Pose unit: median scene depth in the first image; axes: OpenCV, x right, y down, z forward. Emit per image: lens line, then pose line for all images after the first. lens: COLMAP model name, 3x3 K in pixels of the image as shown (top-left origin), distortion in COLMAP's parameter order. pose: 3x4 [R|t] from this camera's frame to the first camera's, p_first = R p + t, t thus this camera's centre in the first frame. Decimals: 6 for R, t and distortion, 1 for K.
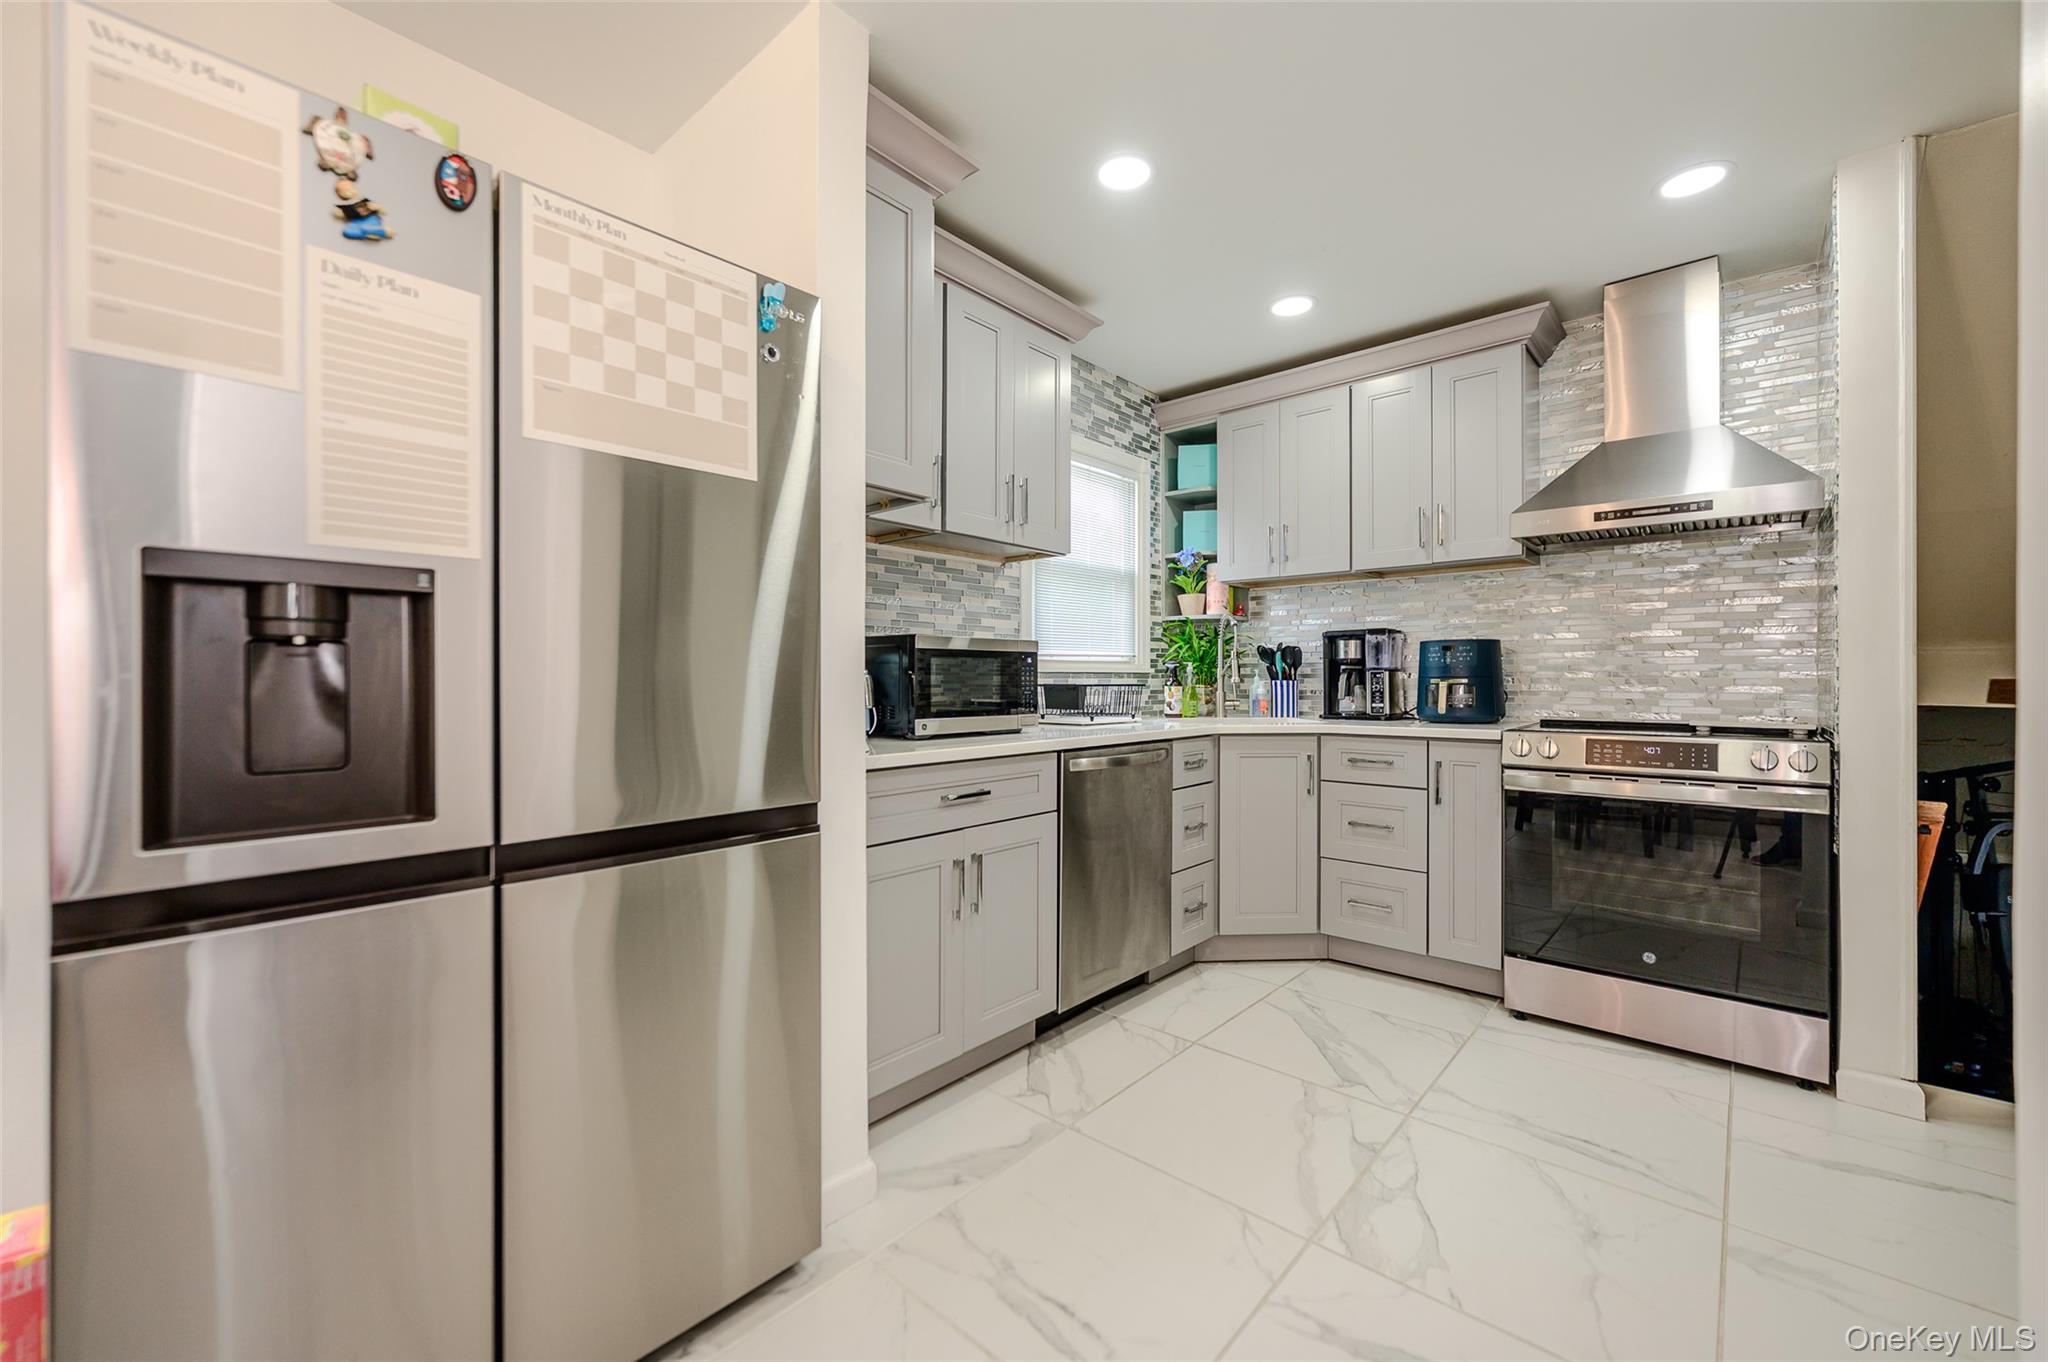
lens RADIAL K [[810.0, 0, 1032.0], [0, 810.0, 677.0], [0, 0, 1]] dist [-0.002984, 0.000405]
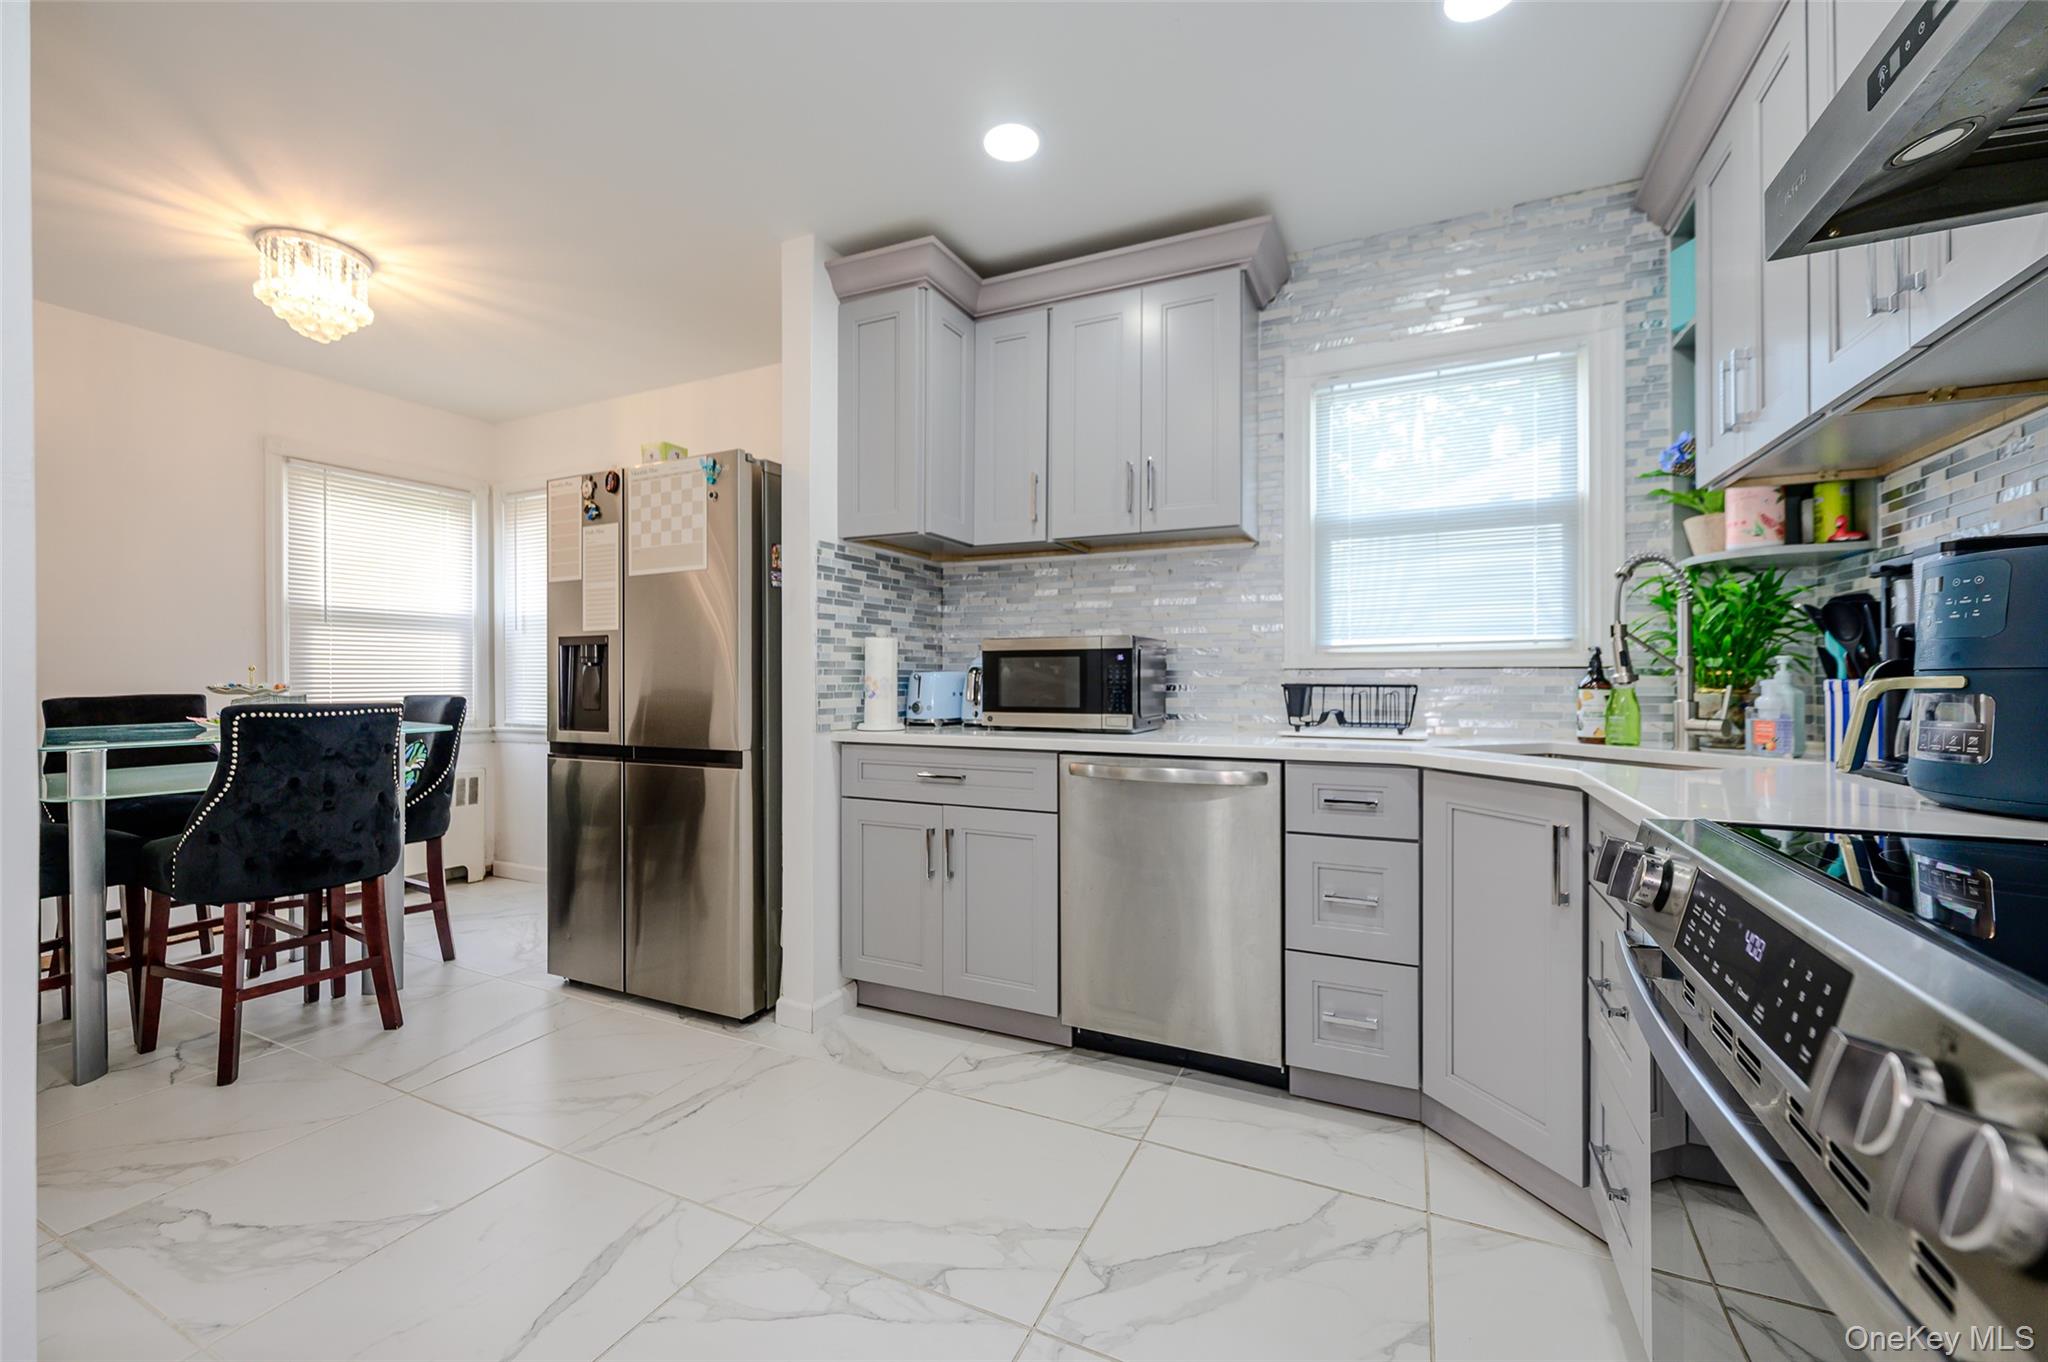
lens RADIAL K [[810.0, 0, 1032.0], [0, 810.0, 677.0], [0, 0, 1]] dist [-0.002984, 0.000405]
pose [[0.284831, -0.000528, -0.958578, 2.056413], [0.003797, 0.999993, 0.000577, 0.003329], [0.958570, -0.003804, 0.284831, 1.506534]]
